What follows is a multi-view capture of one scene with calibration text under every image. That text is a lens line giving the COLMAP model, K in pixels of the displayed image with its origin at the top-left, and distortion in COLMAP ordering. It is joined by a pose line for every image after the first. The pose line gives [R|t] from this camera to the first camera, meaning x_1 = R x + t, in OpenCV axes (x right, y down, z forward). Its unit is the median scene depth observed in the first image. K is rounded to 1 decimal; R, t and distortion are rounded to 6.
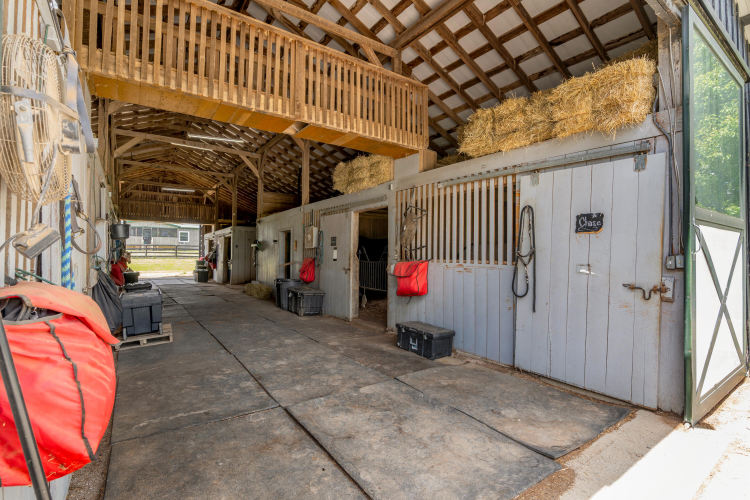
lens RADIAL K [[353.1, 0, 375.6], [0, 353.1, 257.5], [0, 0, 1]] dist [-0.001527, -0.000144]
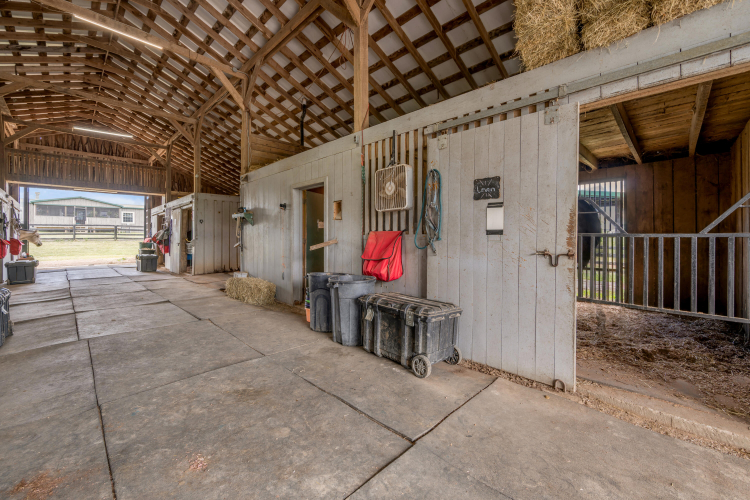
lens RADIAL K [[304.4, 0, 375.4], [0, 304.4, 238.9], [0, 0, 1]] dist [-0.001169, -0.000148]
pose [[0.983964, -0.009542, 0.178109, -0.455491], [0.009520, 0.999954, 0.000979, 0.018305], [-0.178111, 0.000732, 0.984010, 0.967080]]
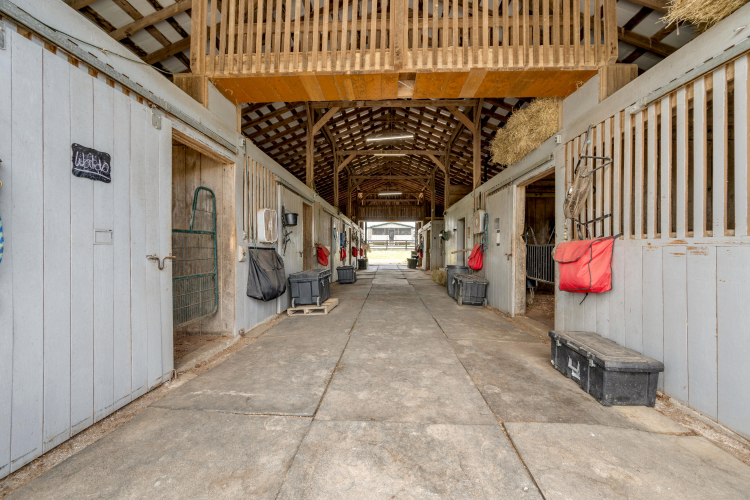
lens RADIAL K [[299.0, 0, 375.0], [0, 299.0, 250.0], [0, 0, 1]] dist [-0.002113, -0.000186]
pose [[0.789148, -0.000426, -0.614203, 0.141295], [-0.002541, 0.999989, -0.003958, 0.034210], [0.614198, 0.004684, 0.789138, 0.333077]]
